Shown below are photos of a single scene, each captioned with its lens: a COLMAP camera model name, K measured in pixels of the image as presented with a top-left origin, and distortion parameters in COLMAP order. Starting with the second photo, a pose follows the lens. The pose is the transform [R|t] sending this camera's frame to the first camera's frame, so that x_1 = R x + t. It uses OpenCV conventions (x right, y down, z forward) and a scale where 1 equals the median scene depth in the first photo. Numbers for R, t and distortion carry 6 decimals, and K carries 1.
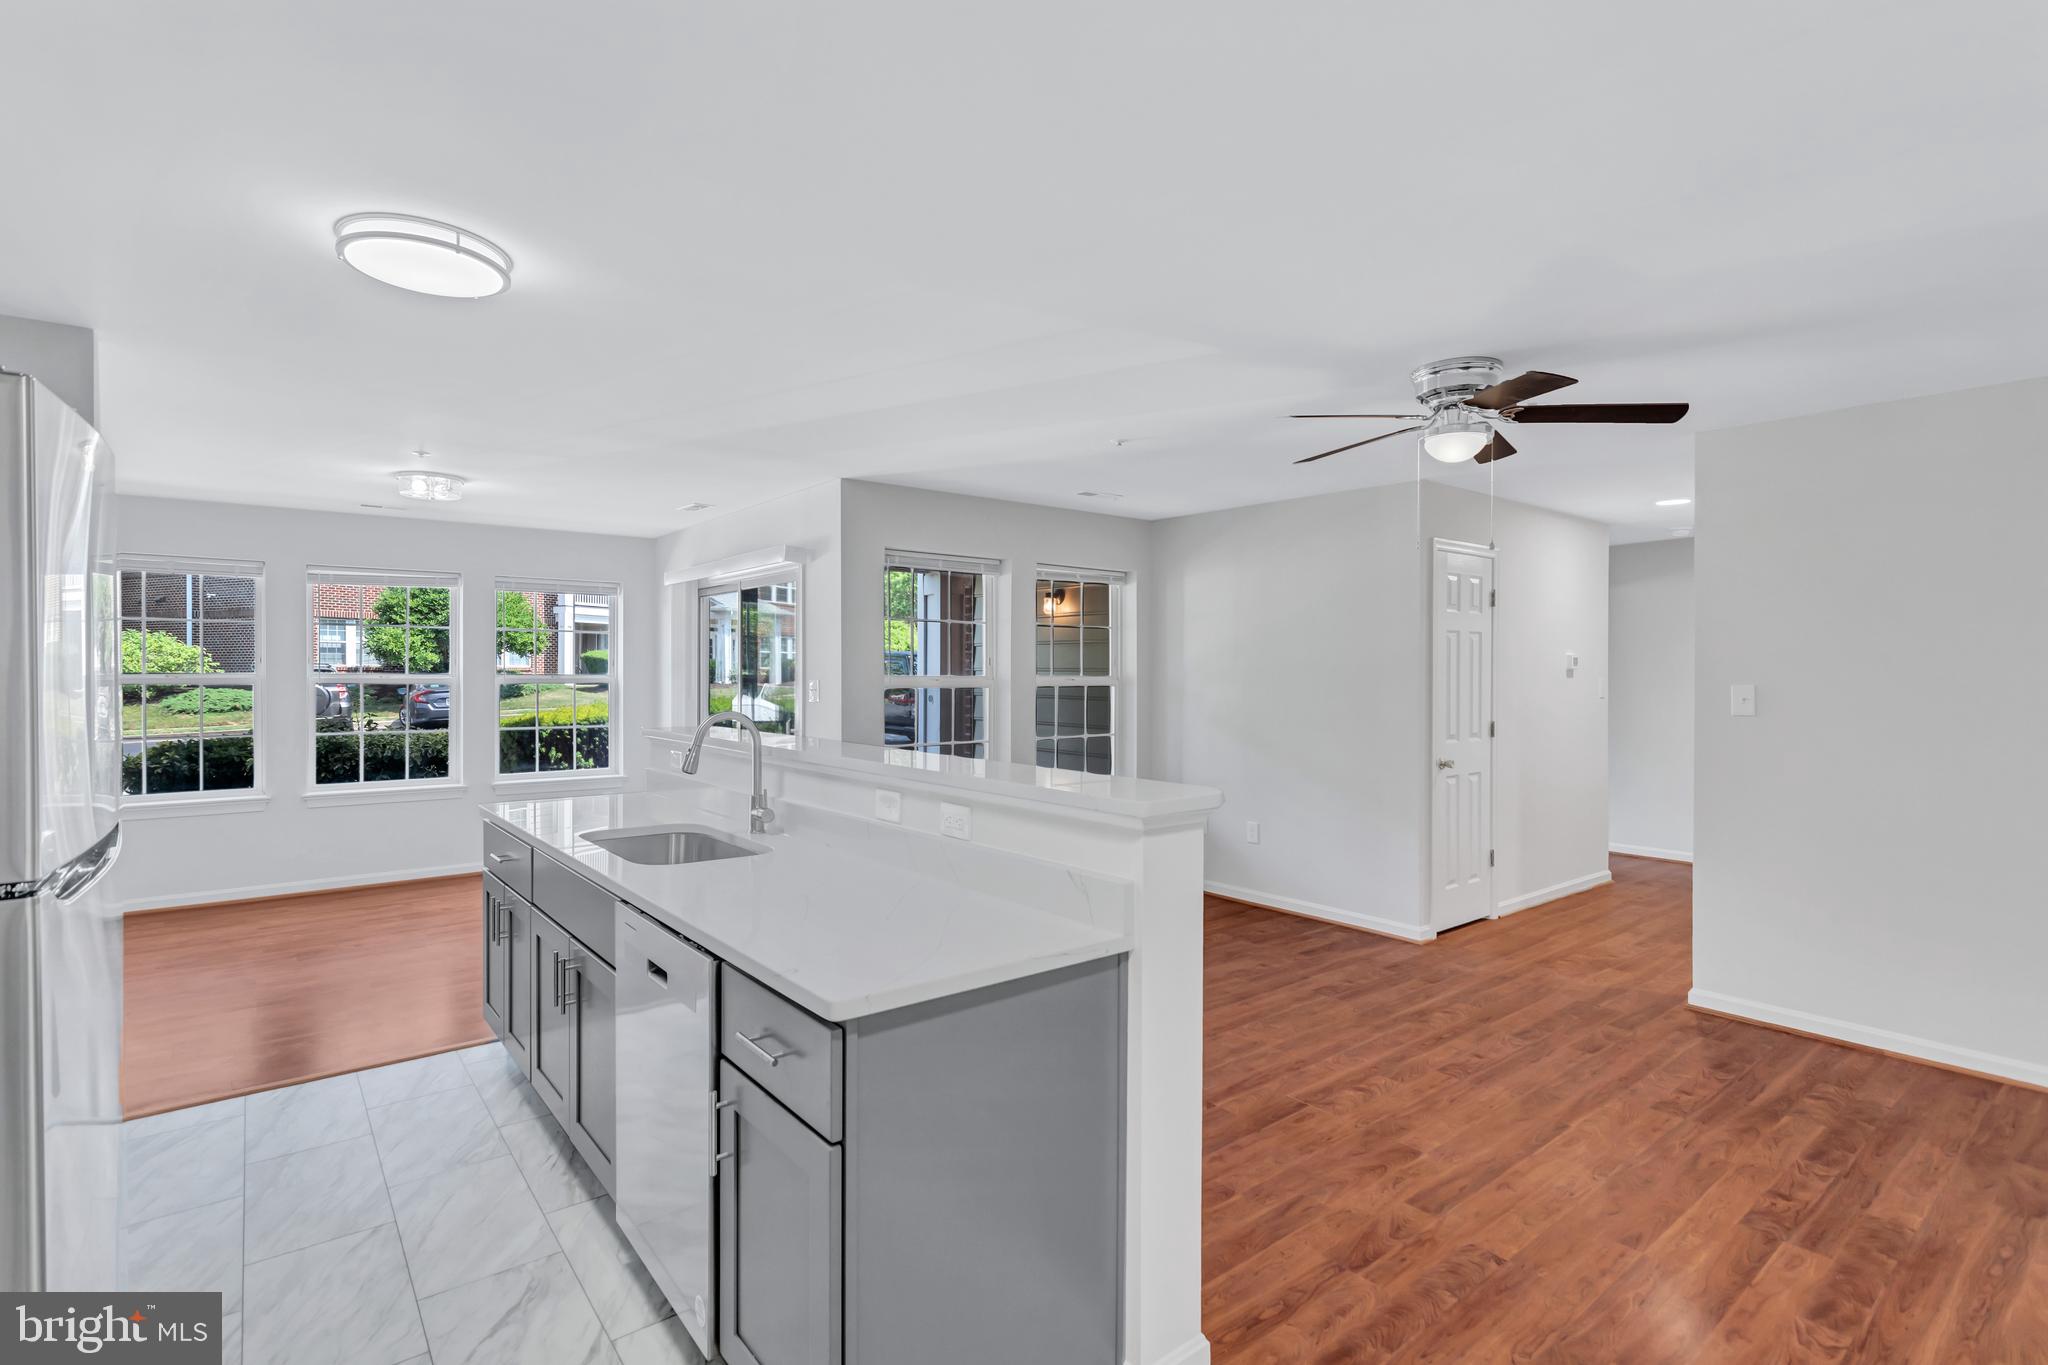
lens RADIAL K [[981.8, 0, 1001.4], [0, 981.8, 672.1], [0, 0, 1]] dist [0.007759, -0.000638]
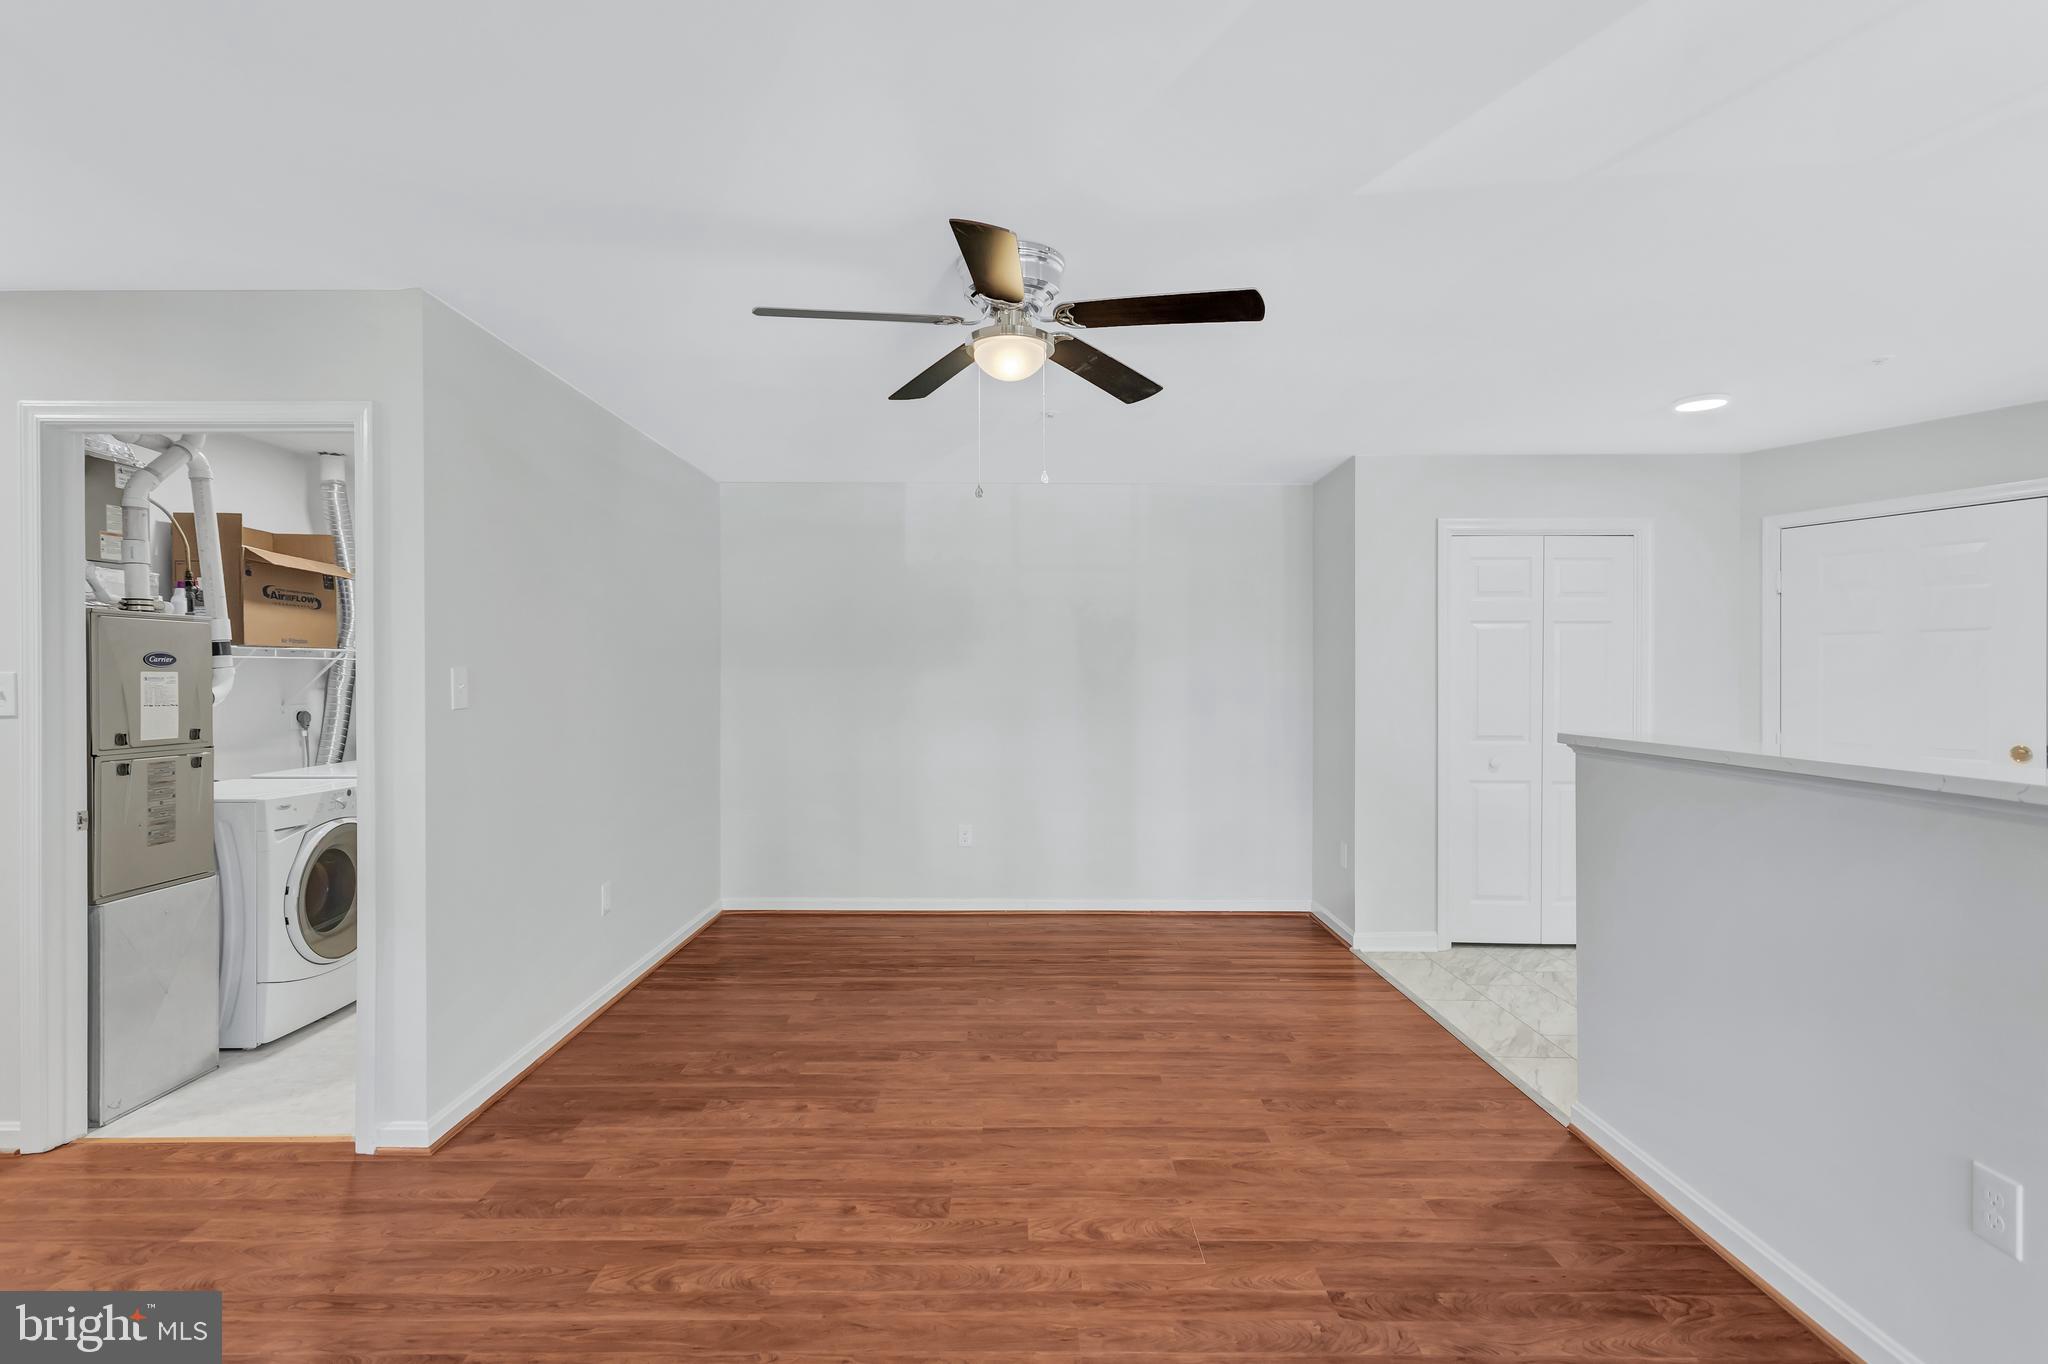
lens RADIAL K [[981.8, 0, 1001.4], [0, 981.8, 671.6], [0, 0, 1]] dist [0.007759, -0.000638]
pose [[-0.782531, -0.001355, 0.622610, -0.016142], [-0.001820, 0.999998, -0.000111, 0.011978], [-0.622609, -0.001220, -0.782532, 1.053449]]
